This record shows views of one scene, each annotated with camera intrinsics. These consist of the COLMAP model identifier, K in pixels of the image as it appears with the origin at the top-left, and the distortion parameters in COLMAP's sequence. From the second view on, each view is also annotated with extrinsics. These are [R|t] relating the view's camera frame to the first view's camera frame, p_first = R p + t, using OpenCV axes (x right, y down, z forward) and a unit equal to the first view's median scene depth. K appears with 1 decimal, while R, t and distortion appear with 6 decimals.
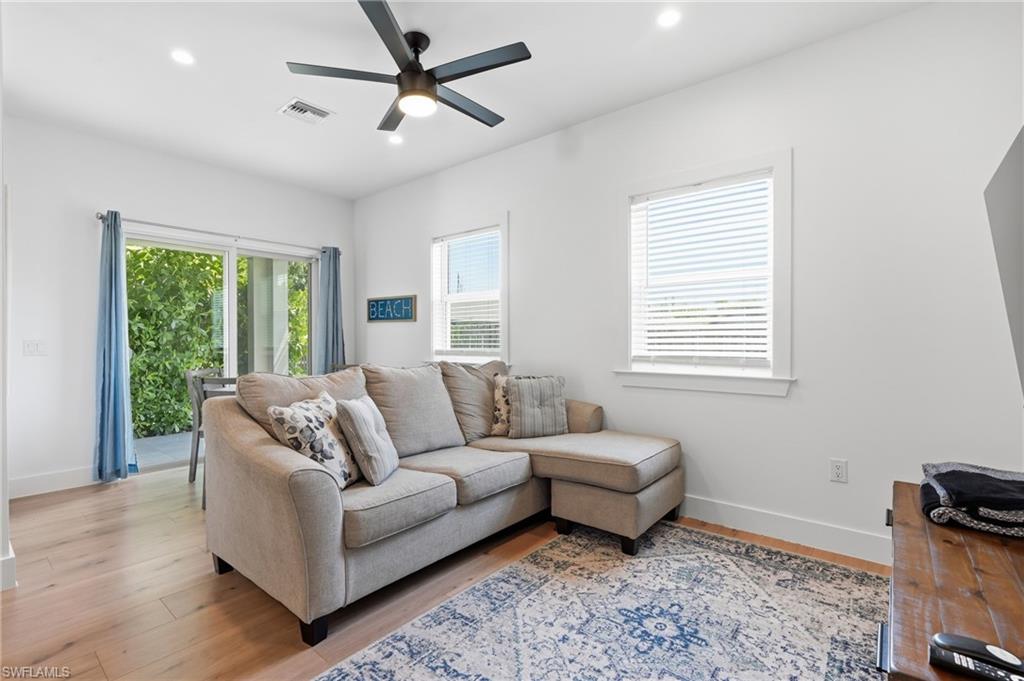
lens RADIAL K [[462.8, 0, 511.4], [0, 462.8, 339.9], [0, 0, 1]] dist [-0.000298, -0.002425]
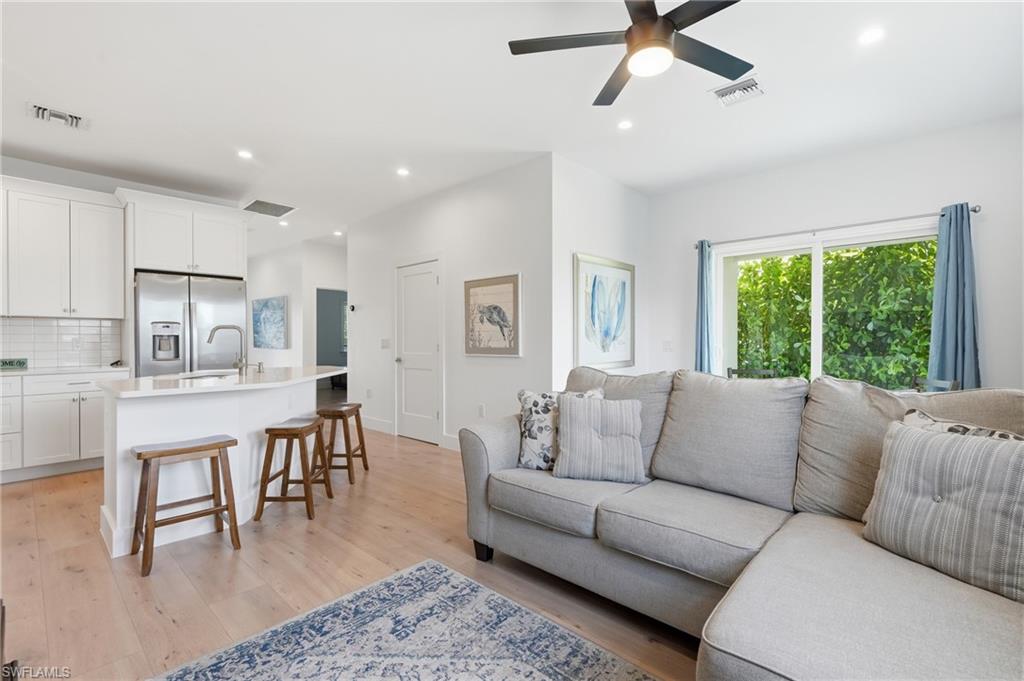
lens RADIAL K [[462.8, 0, 513.2], [0, 462.8, 342.1], [0, 0, 1]] dist [-0.000298, -0.002425]
pose [[-0.058211, 0.002861, -0.998300, 0.776547], [-0.003869, 0.999988, 0.003091, -0.000447], [0.998297, 0.004043, -0.058200, 0.957904]]
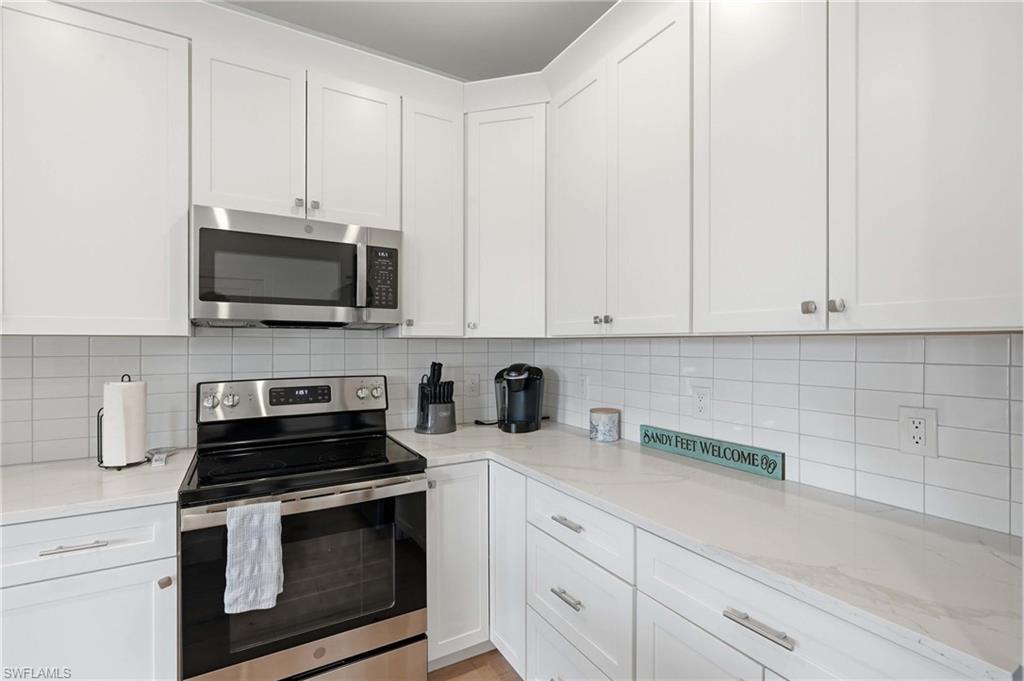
lens RADIAL K [[462.8, 0, 513.7], [0, 462.8, 343.8], [0, 0, 1]] dist [-0.000298, -0.002425]
pose [[-0.940131, 0.000891, 0.340812, -0.912331], [0.002737, 0.999984, 0.004934, -0.083766], [-0.340802, 0.005572, -0.940118, -0.428424]]
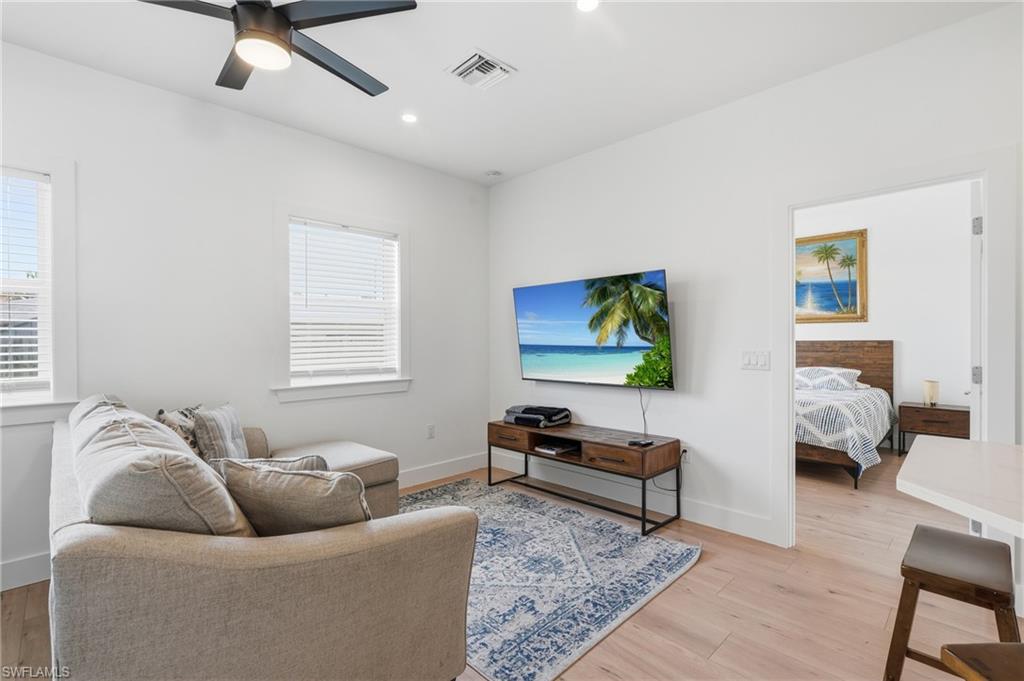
lens RADIAL K [[462.8, 0, 510.4], [0, 462.8, 340.5], [0, 0, 1]] dist [-0.000298, -0.002425]
pose [[0.106433, 0.000017, 0.994320, -1.074079], [0.005682, 0.999984, -0.000625, -0.048028], [-0.994304, 0.005716, 0.106432, 0.629287]]
